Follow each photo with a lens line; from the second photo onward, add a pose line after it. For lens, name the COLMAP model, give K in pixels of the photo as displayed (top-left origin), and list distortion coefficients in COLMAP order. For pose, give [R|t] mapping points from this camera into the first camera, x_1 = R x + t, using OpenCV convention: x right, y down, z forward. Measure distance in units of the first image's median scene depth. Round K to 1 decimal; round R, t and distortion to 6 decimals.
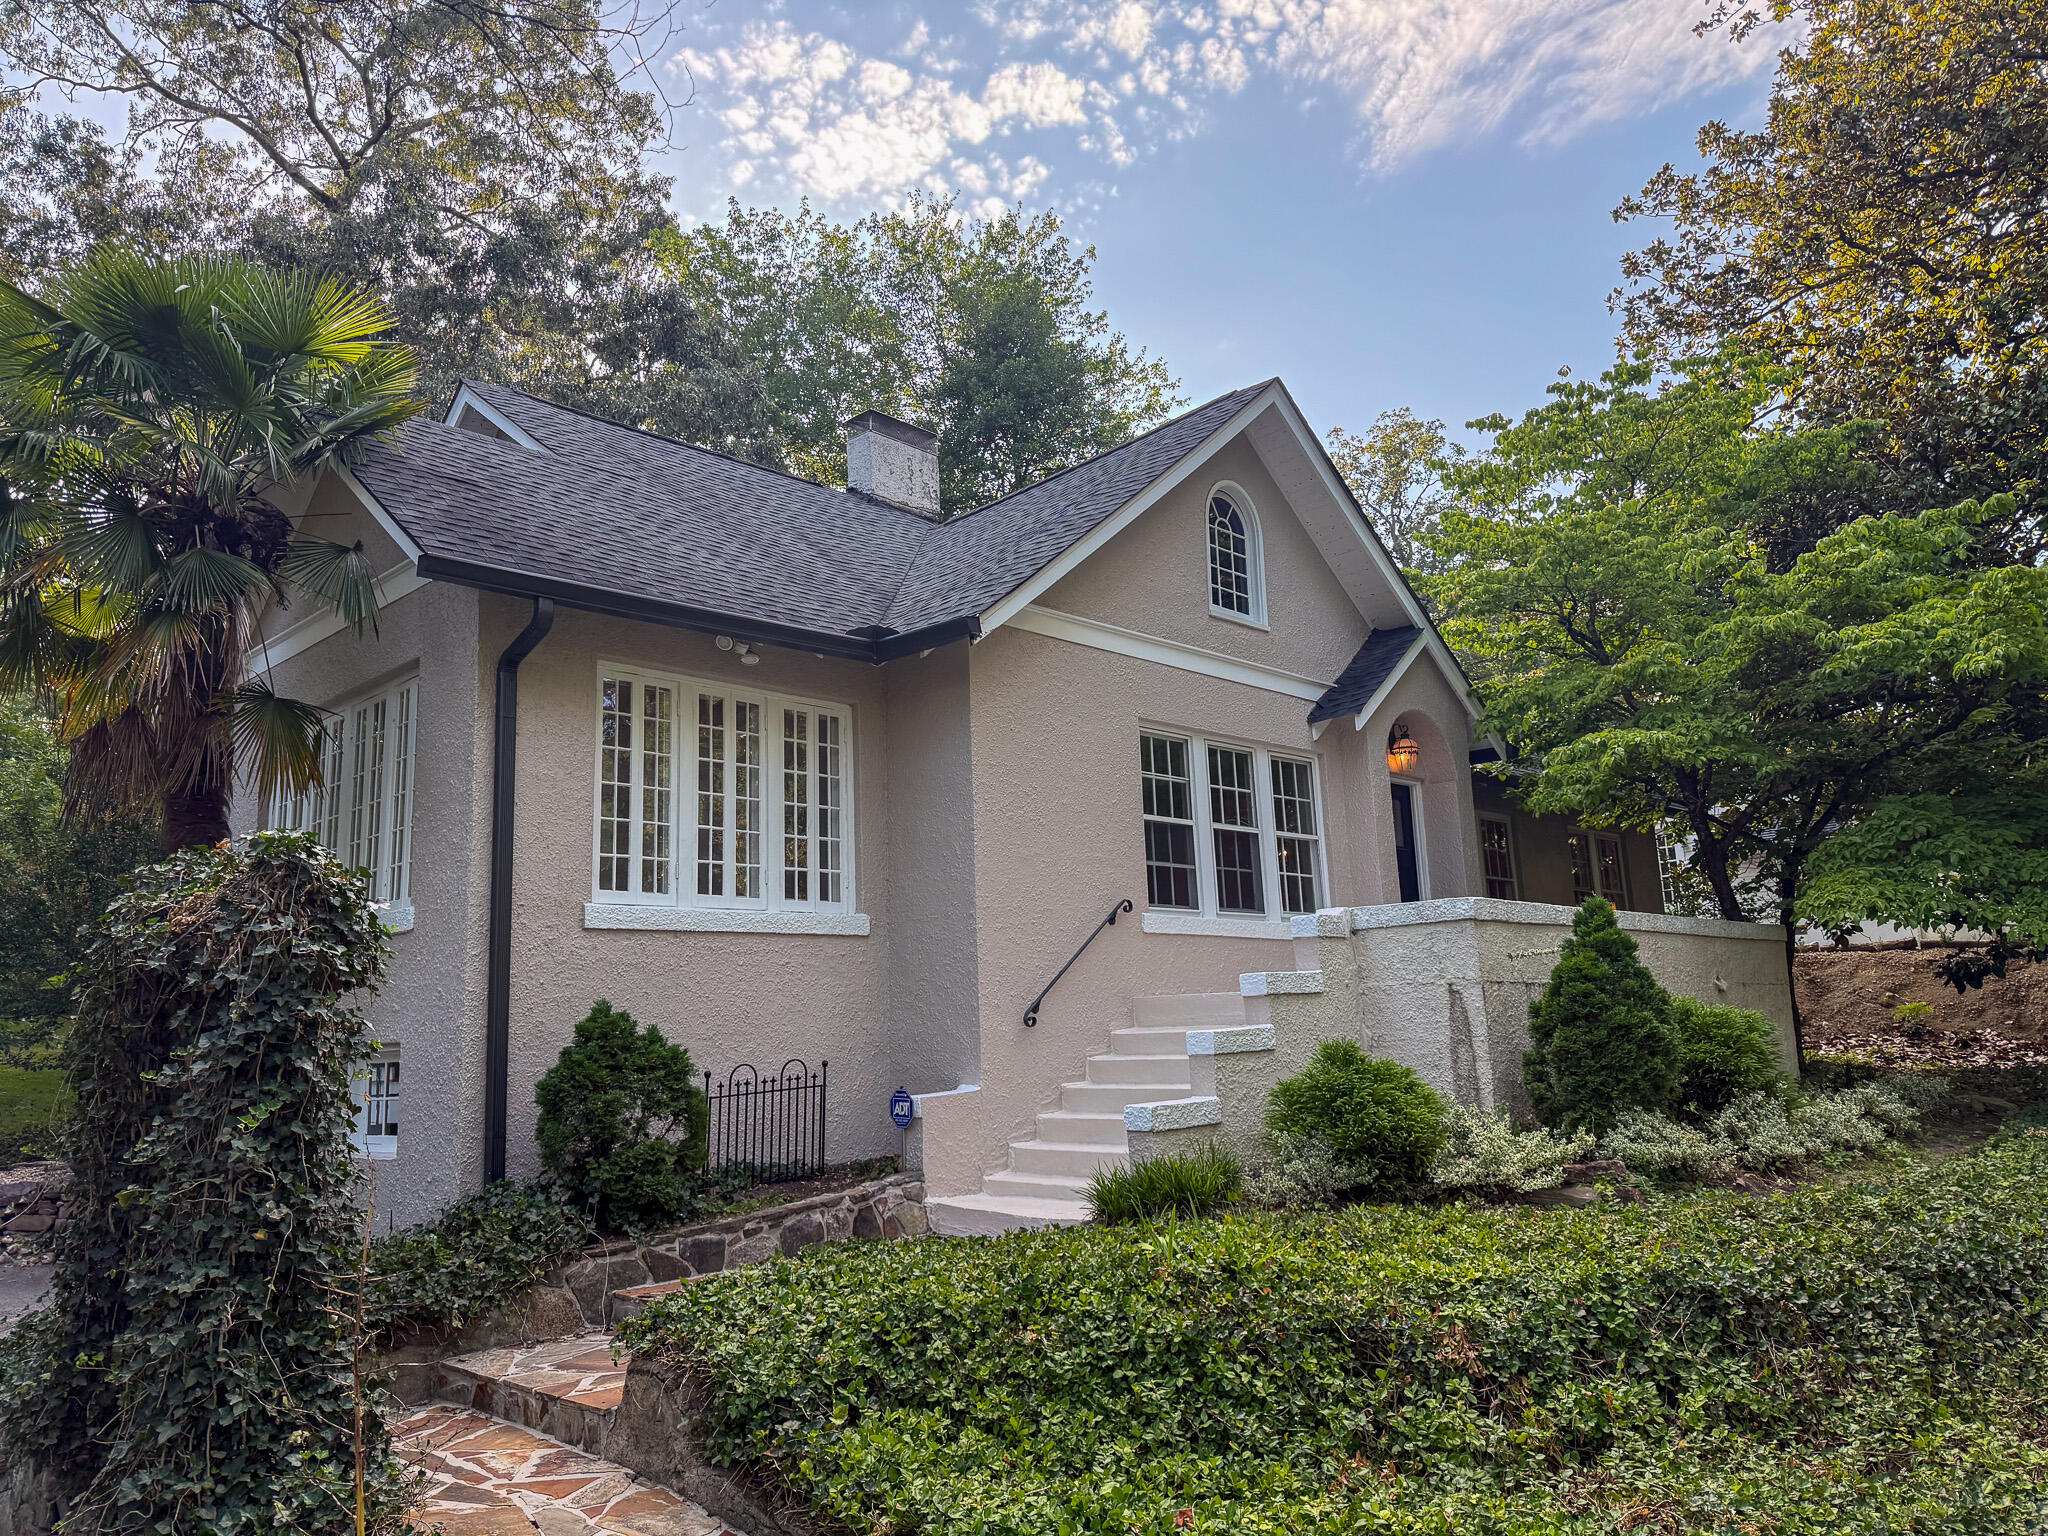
lens RADIAL K [[1432.1, 0, 1023.4], [0, 1432.1, 769.0], [0, 0, 1]] dist [0.006623, 0.000268]
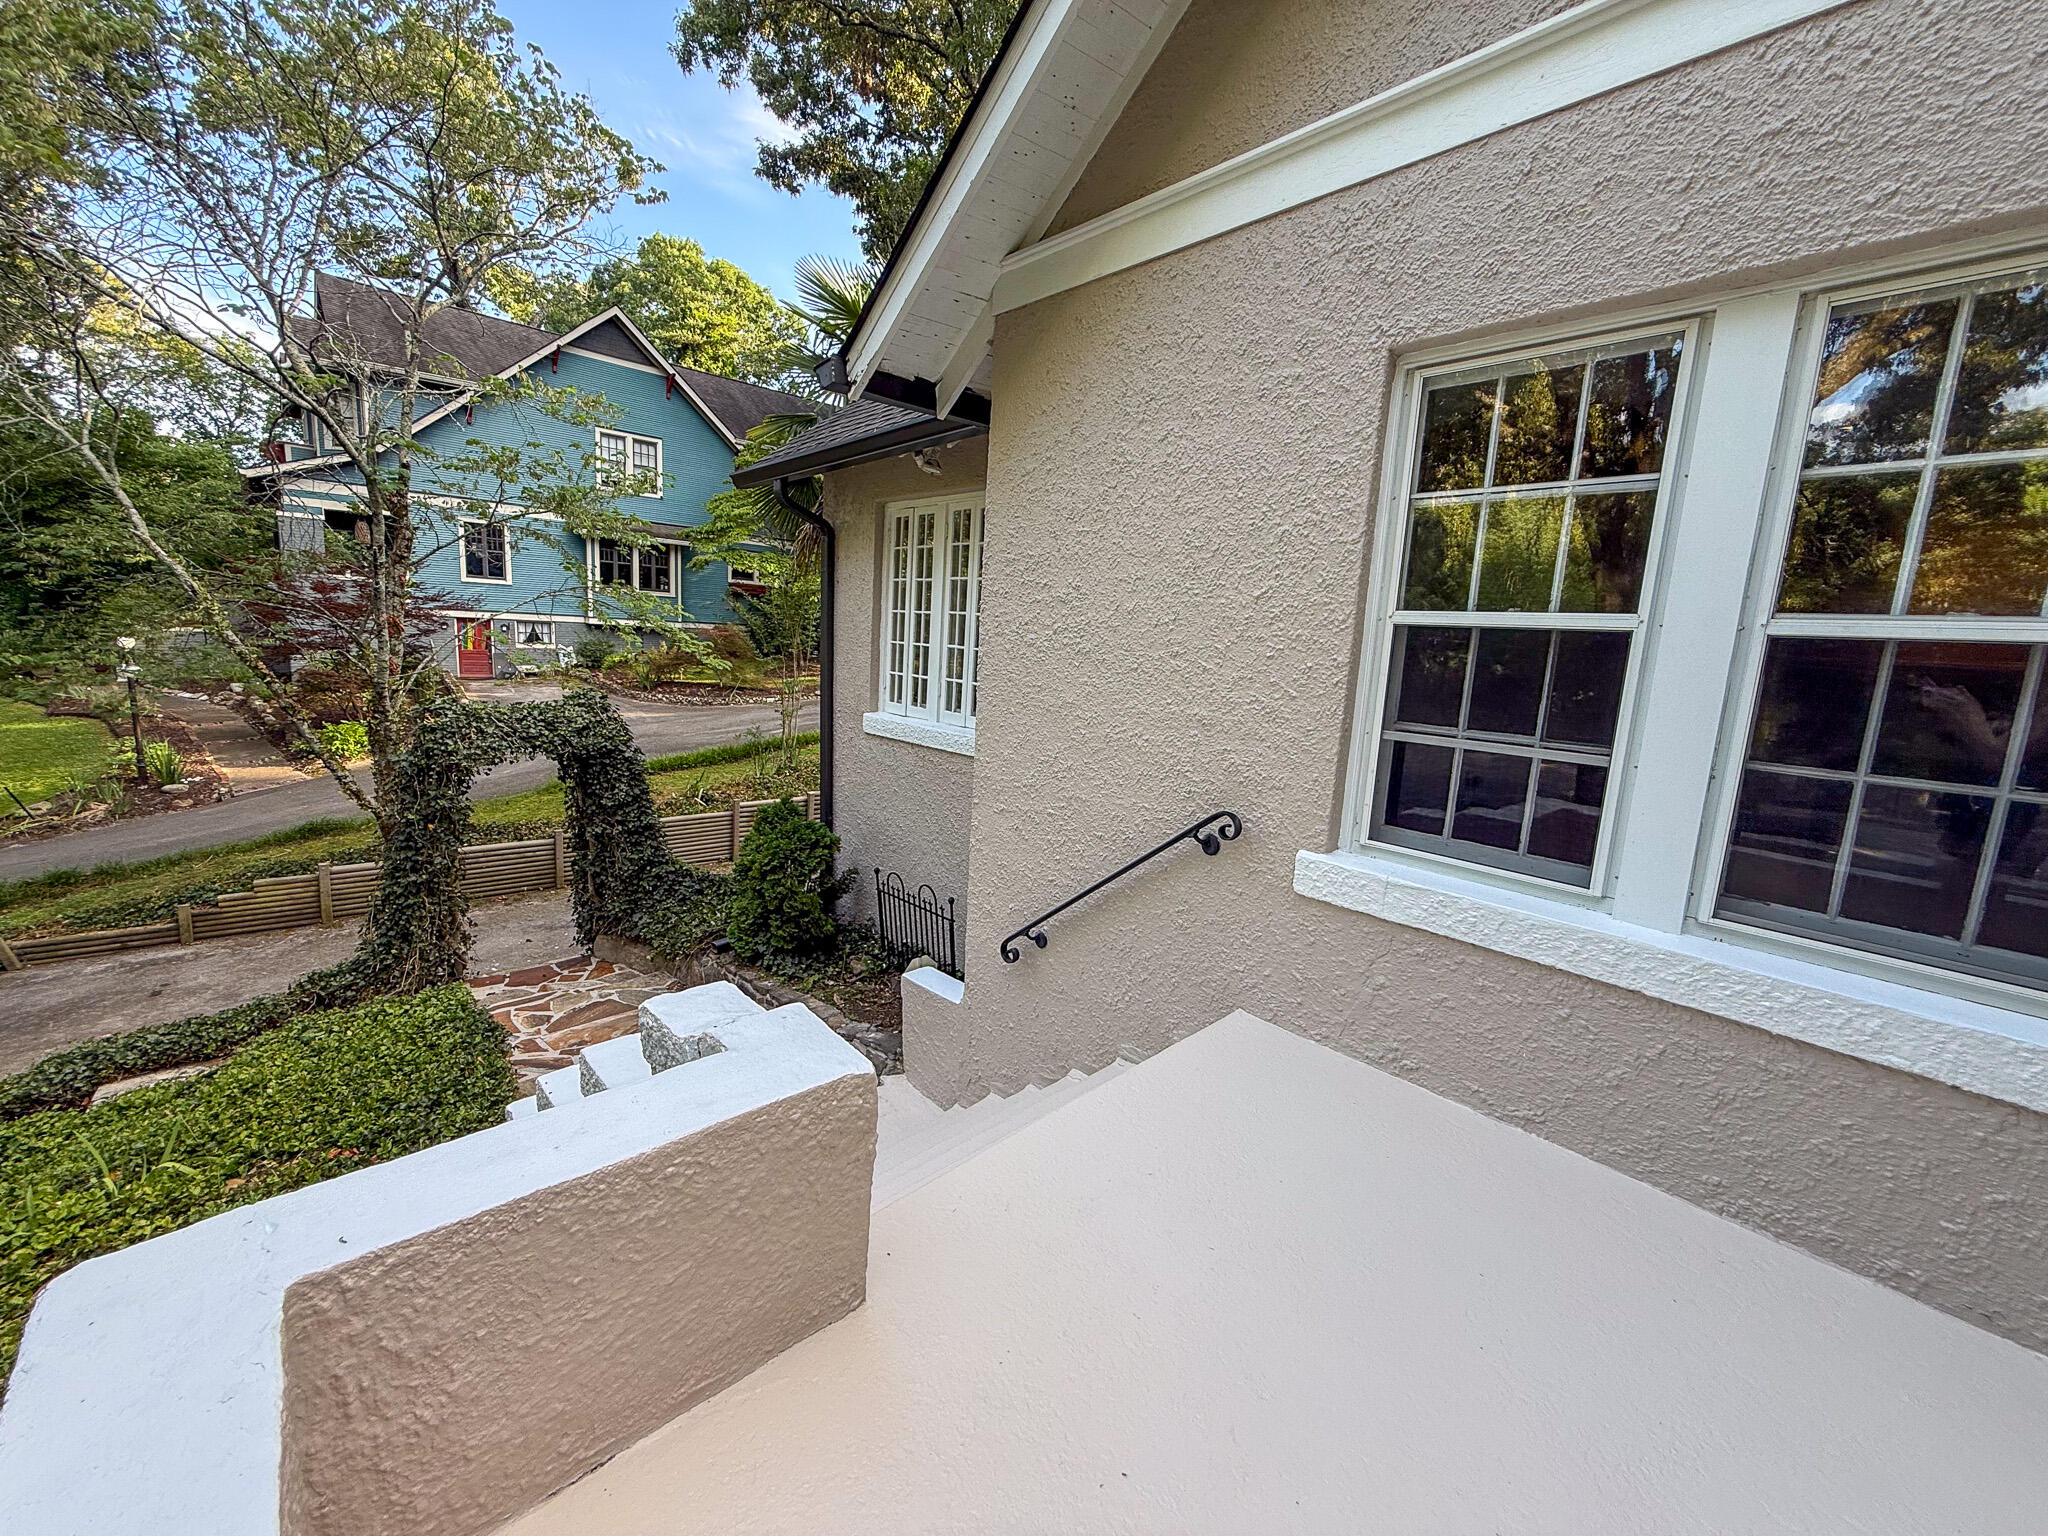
lens RADIAL K [[814.4, 0, 1017.1], [0, 814.4, 771.6], [0, 0, 1]] dist [-0.000347, 0.000115]
pose [[-0.053481, 0.204635, -0.977376, 0.357597], [0.136601, 0.971075, 0.195841, 0.018616], [0.989181, -0.123037, -0.079888, 1.039218]]
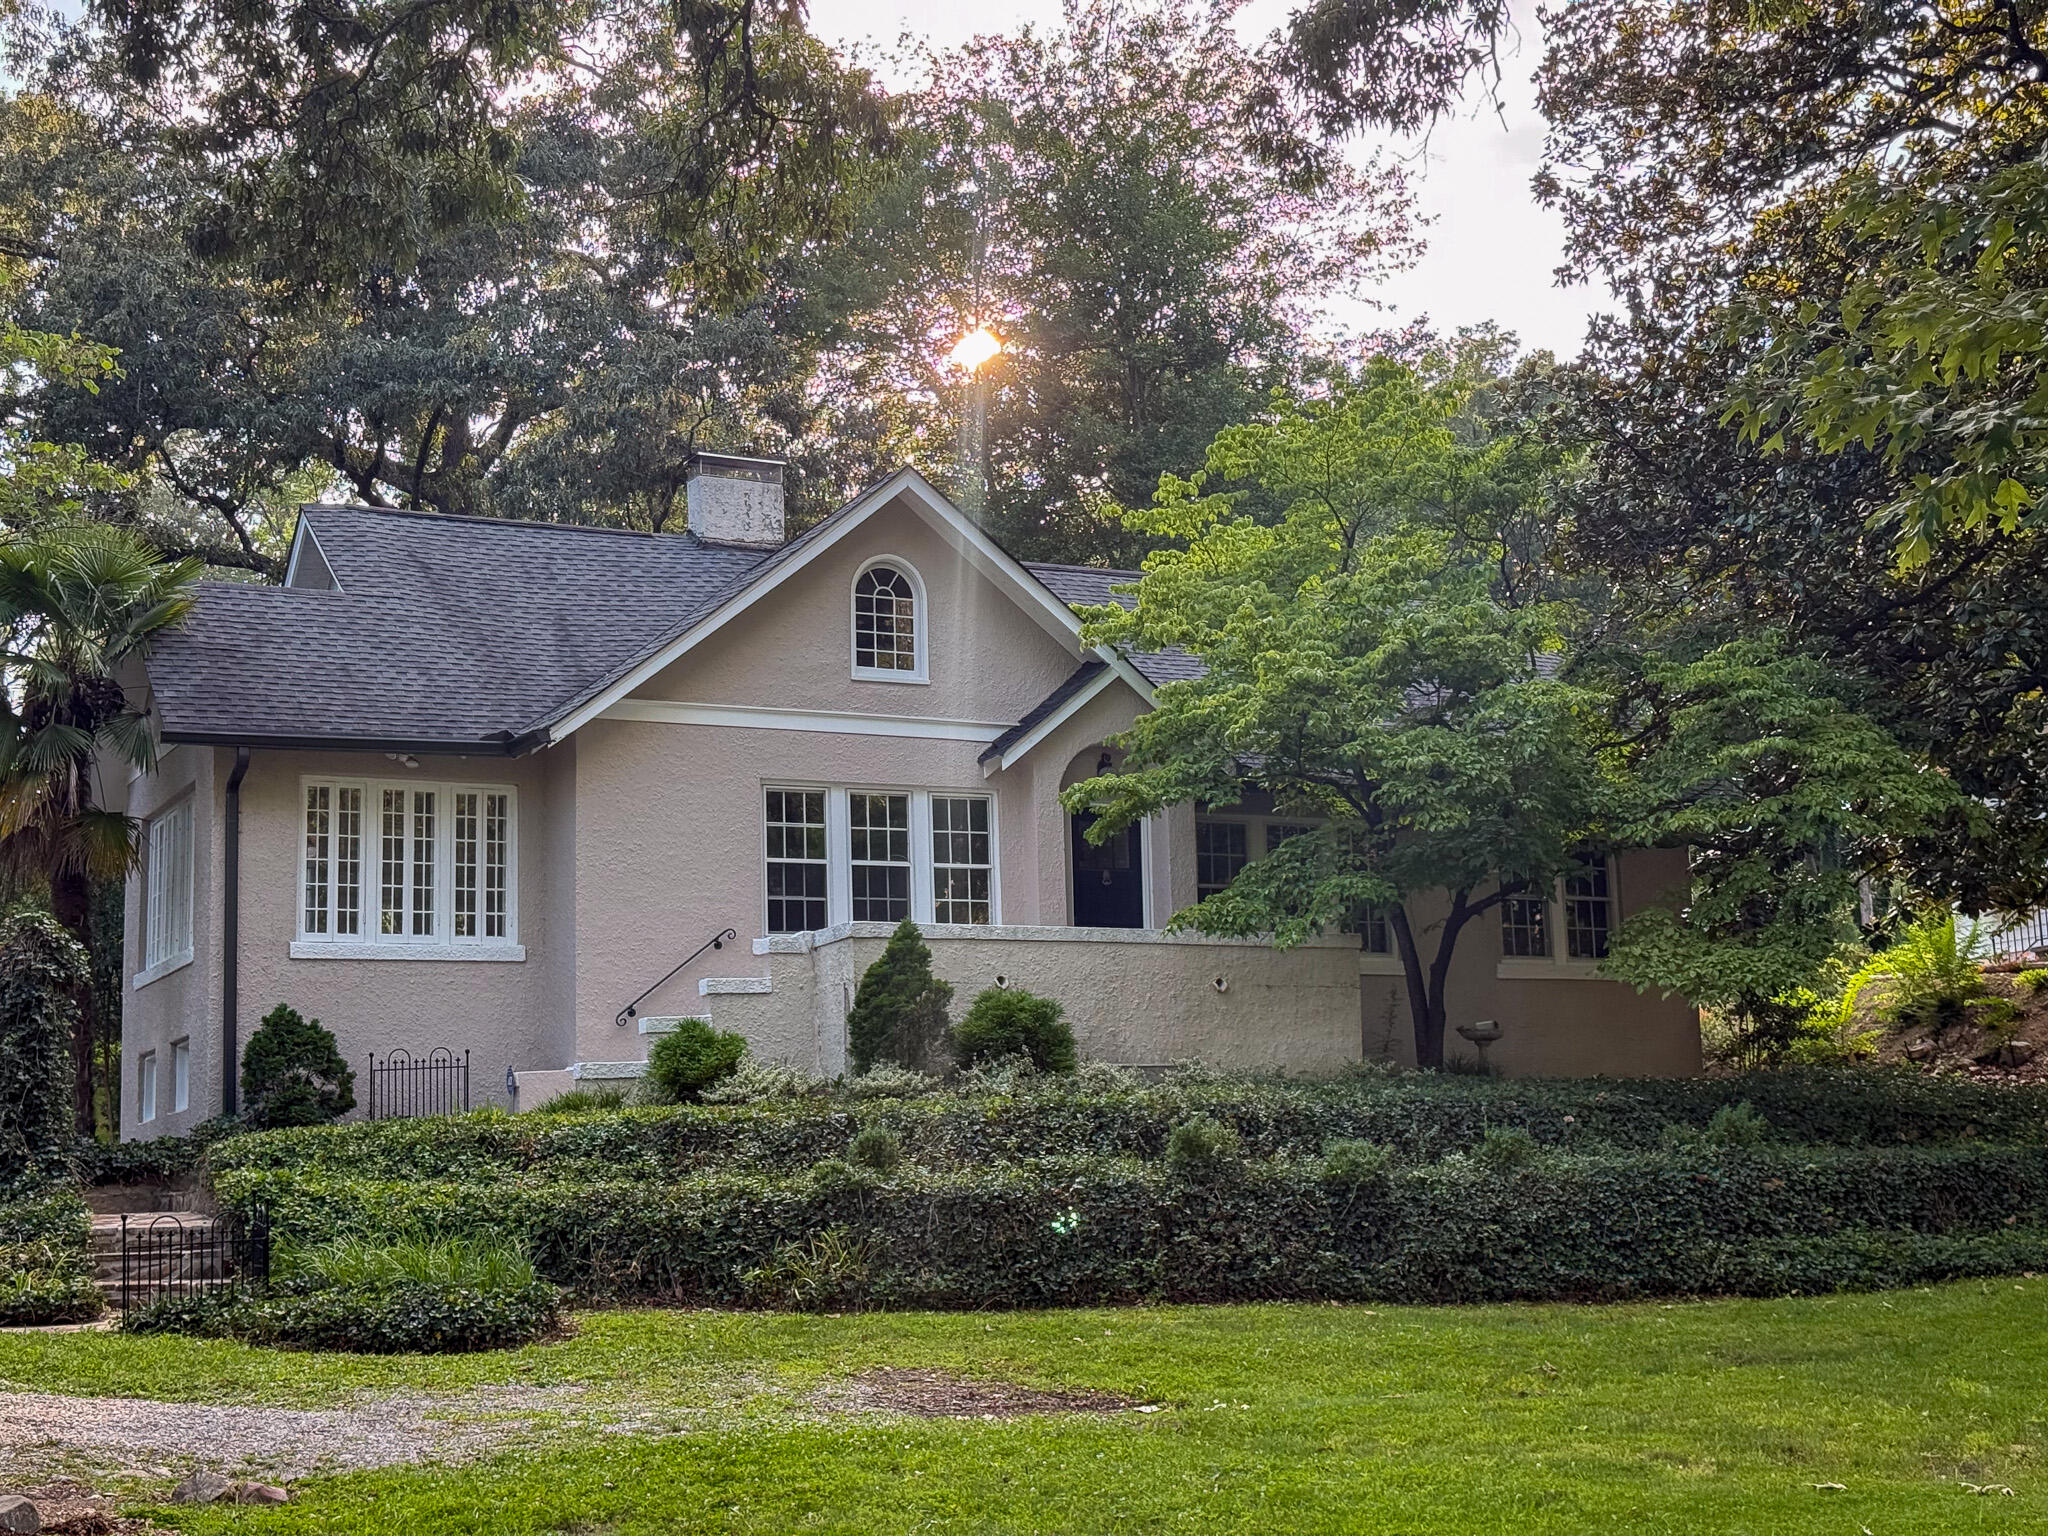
lens RADIAL K [[2868.4, 0, 1024.8], [0, 2868.4, 766.2], [0, 0, 1]] dist [0.004818, 0.011947]
pose [[0.944011, -0.044266, -0.326930, 1.240520], [0.055720, 0.998114, 0.025748, -0.109652], [0.325174, -0.042523, 0.944698, -1.392092]]
